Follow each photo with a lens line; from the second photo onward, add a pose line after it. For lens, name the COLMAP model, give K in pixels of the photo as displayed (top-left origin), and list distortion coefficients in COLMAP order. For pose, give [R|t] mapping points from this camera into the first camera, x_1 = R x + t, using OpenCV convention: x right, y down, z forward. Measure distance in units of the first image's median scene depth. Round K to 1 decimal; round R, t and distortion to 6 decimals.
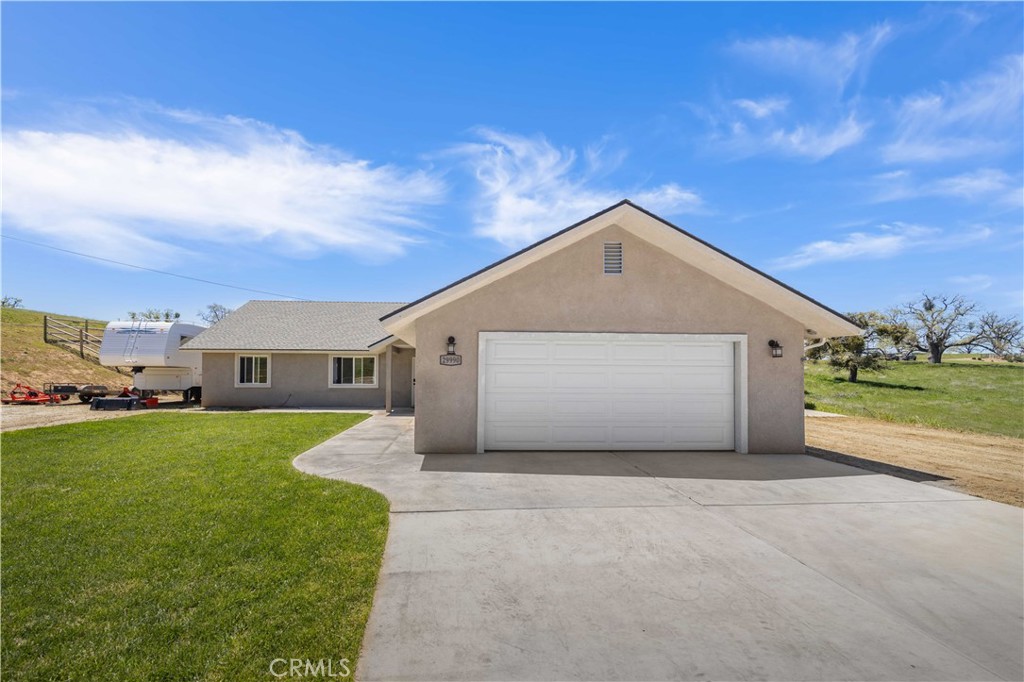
lens RADIAL K [[414.5, 0, 510.7], [0, 414.5, 355.6], [0, 0, 1]] dist [-0.001760, -0.000233]
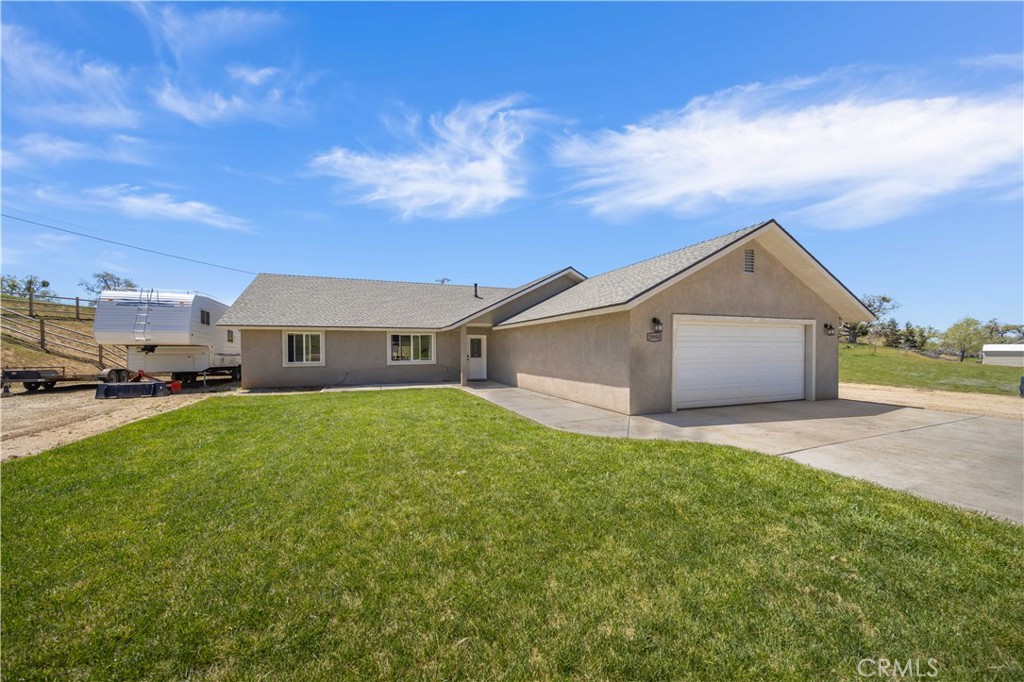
lens RADIAL K [[361.1, 0, 511.3], [0, 361.1, 344.9], [0, 0, 1]] dist [-0.000930, -0.000202]
pose [[0.948542, -0.006887, 0.316576, -0.434477], [-0.002736, 0.999548, 0.029942, 0.001538], [-0.316639, -0.029268, 0.948094, 0.065439]]
